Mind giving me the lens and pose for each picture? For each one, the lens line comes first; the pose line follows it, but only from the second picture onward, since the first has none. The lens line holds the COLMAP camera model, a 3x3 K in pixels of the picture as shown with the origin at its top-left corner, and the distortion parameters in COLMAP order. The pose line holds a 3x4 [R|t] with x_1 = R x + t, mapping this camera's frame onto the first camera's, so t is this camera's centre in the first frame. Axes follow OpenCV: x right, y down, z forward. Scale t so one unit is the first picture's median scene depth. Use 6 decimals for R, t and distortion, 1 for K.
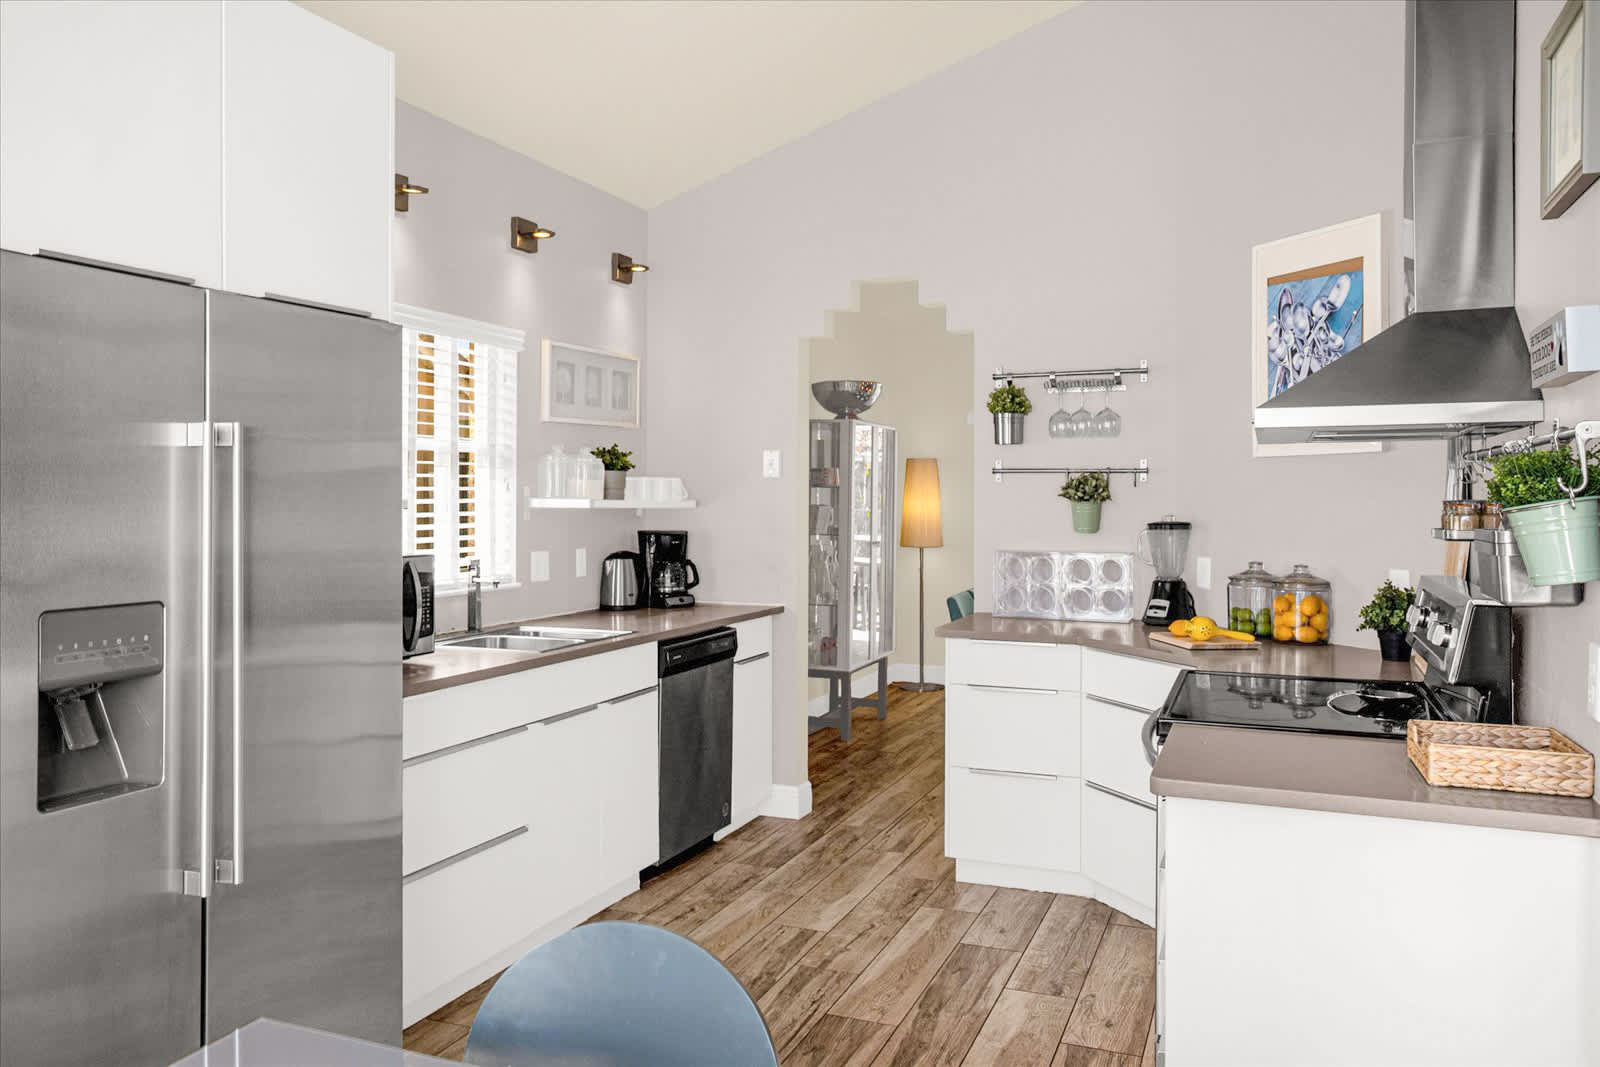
lens RADIAL K [[1189.3, 0, 788.6], [0, 1189.3, 489.1], [0, 0, 1]] dist [-0.010304, 0.002908]
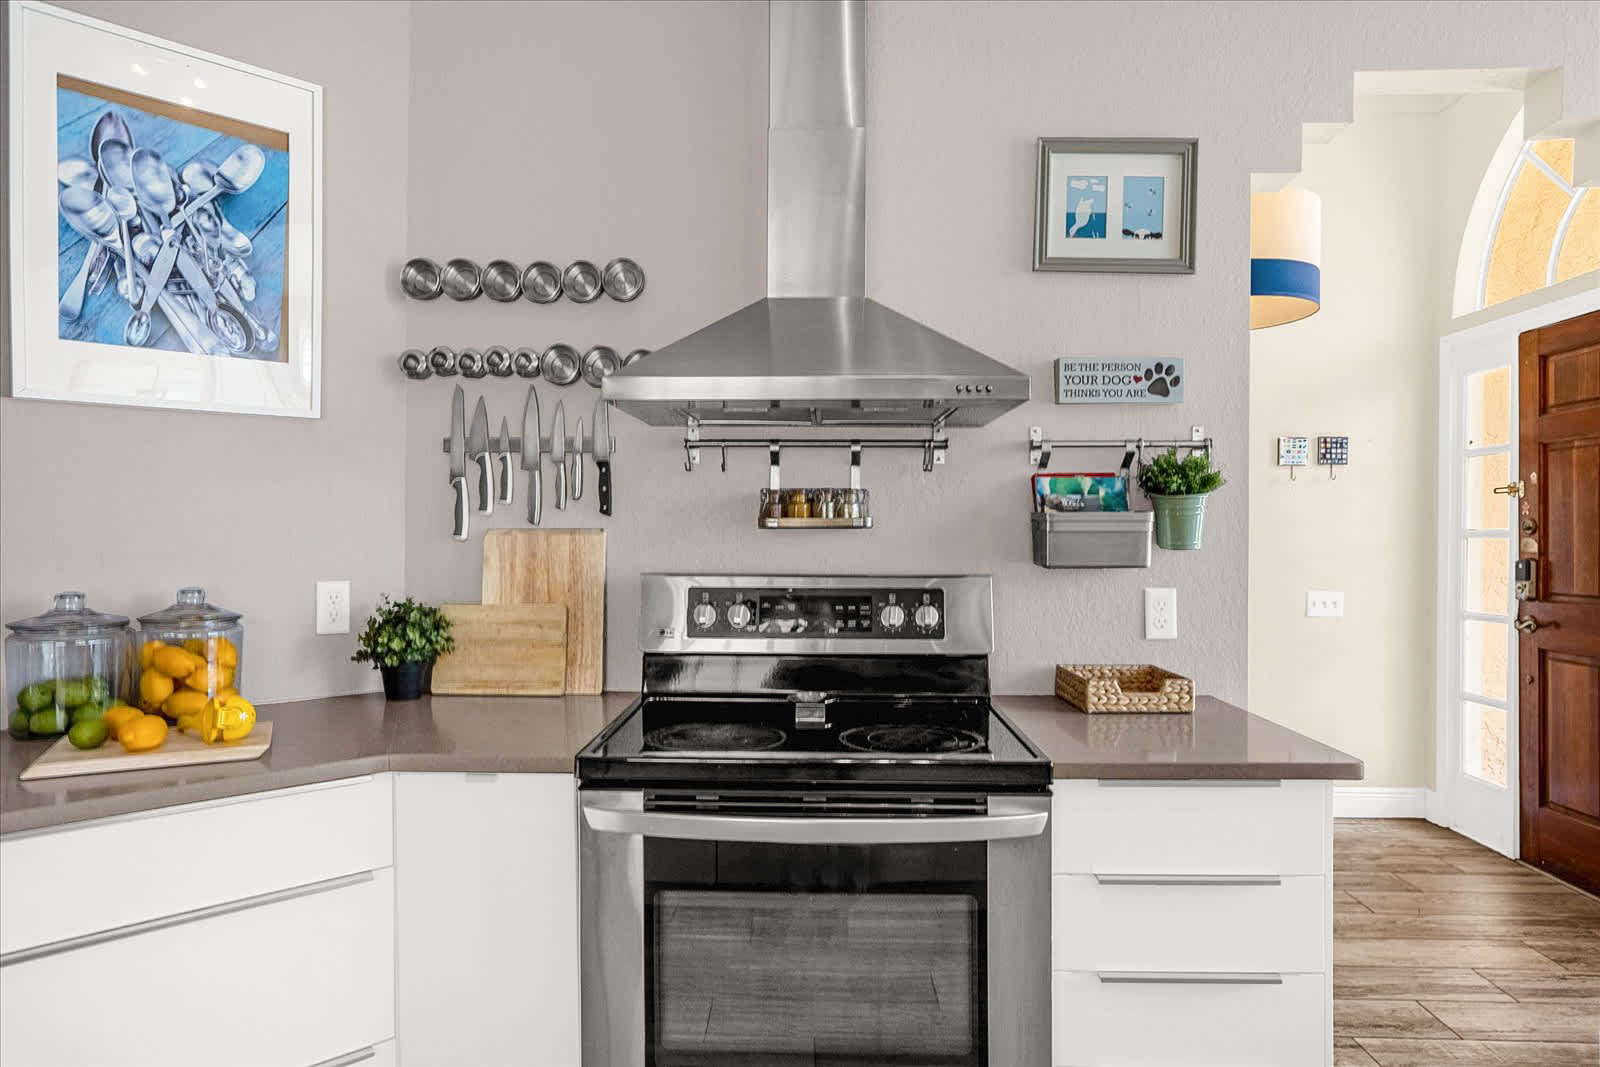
lens RADIAL K [[983.5, 0, 791.4], [0, 983.5, 522.6], [0, 0, 1]] dist [-0.002682, 0.008935]
pose [[-0.343113, -0.002076, 0.939292, -0.133899], [-0.012824, 0.999915, -0.002474, 0.024672], [-0.939207, -0.012895, -0.343110, 0.810673]]
